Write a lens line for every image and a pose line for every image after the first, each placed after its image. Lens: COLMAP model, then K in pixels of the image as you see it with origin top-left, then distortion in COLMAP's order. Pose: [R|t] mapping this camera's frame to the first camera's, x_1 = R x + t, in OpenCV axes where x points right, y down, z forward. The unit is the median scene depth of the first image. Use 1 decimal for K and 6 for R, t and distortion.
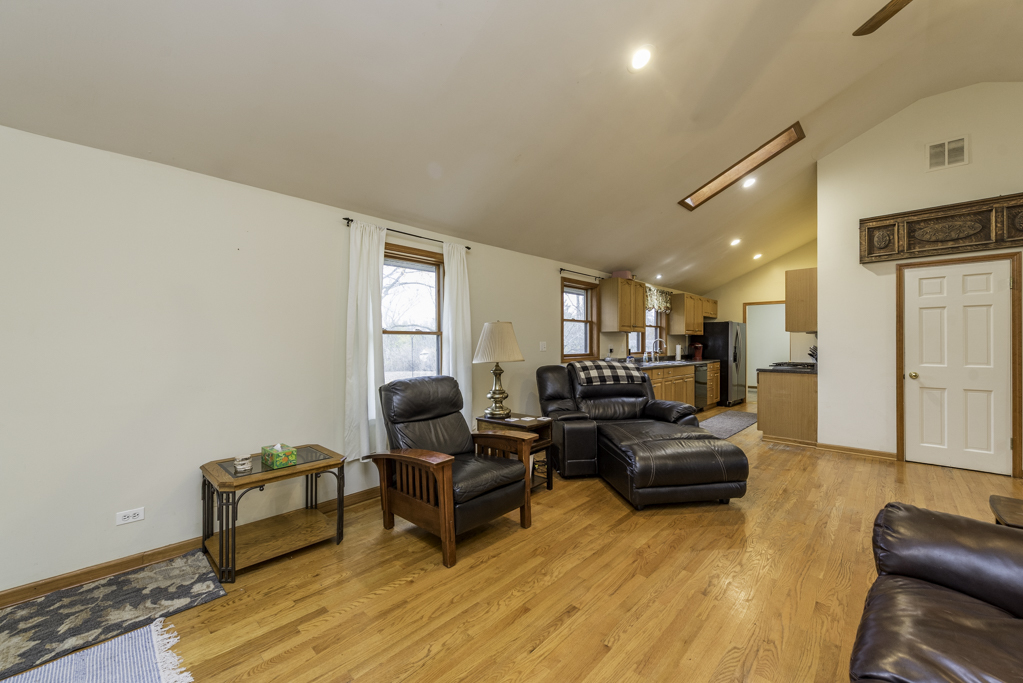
lens RADIAL K [[403.2, 0, 508.9], [0, 403.2, 341.7], [0, 0, 1]] dist [0.008817, -0.000775]
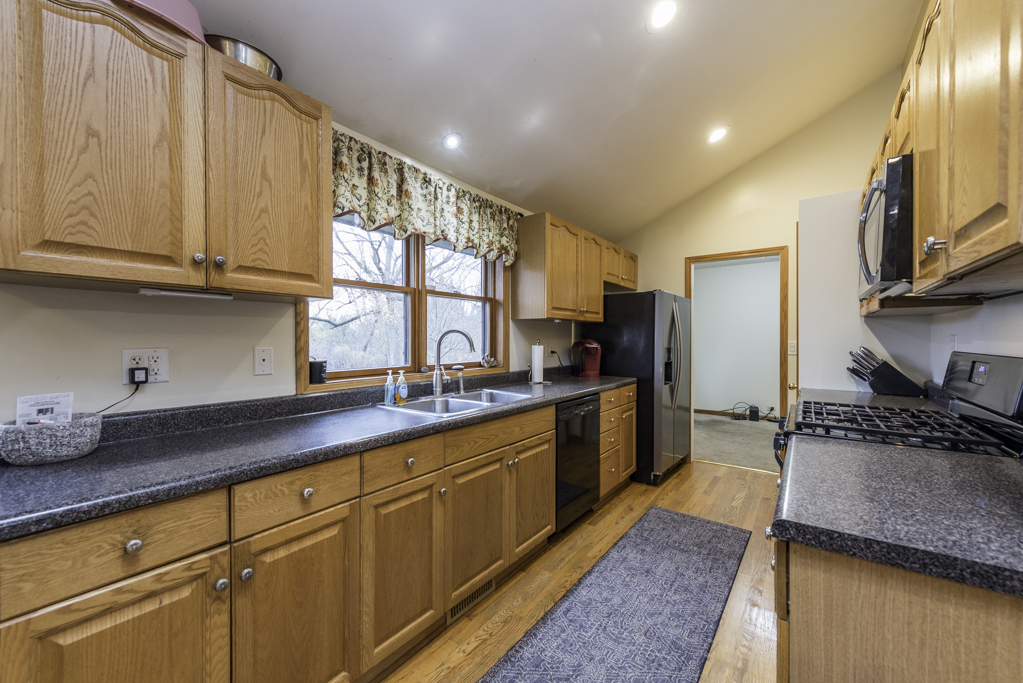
lens RADIAL K [[403.2, 0, 517.6], [0, 403.2, 342.0], [0, 0, 1]] dist [0.008817, -0.000775]
pose [[0.990365, -0.002578, 0.138456, 0.586155], [0.001180, 0.999948, 0.010175, 0.001918], [-0.138475, -0.009913, 0.990316, 1.025600]]
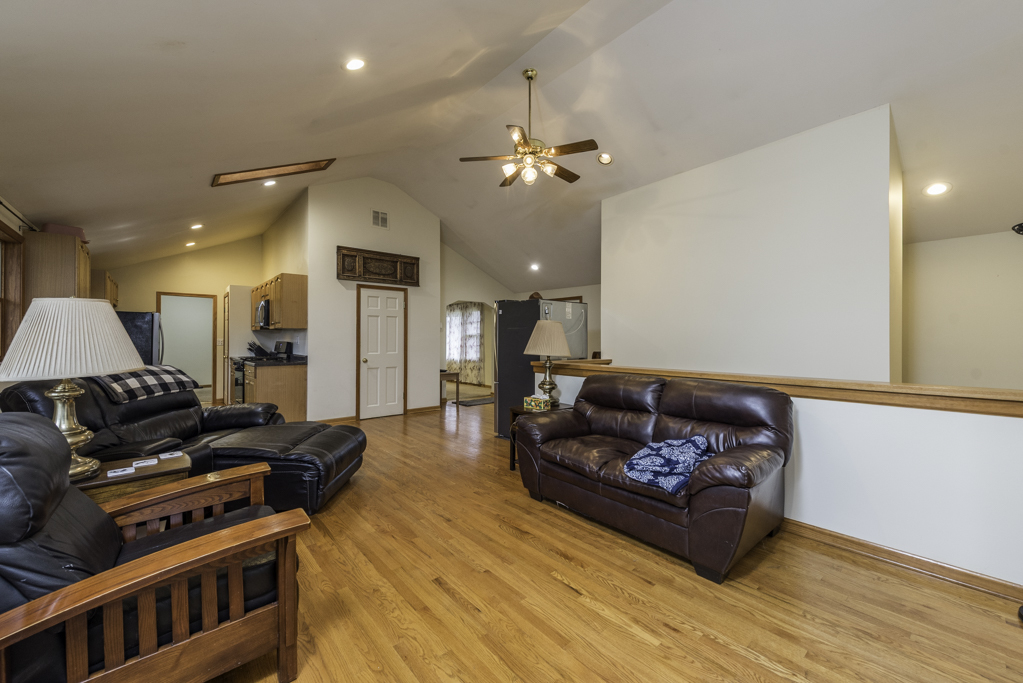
lens RADIAL K [[403.2, 0, 517.0], [0, 403.2, 337.3], [0, 0, 1]] dist [0.008817, -0.000775]
pose [[0.086319, 0.005165, 0.996254, -0.407203], [-0.007436, 0.999962, -0.004540, 0.000255], [-0.996240, -0.007016, 0.086354, 0.304990]]
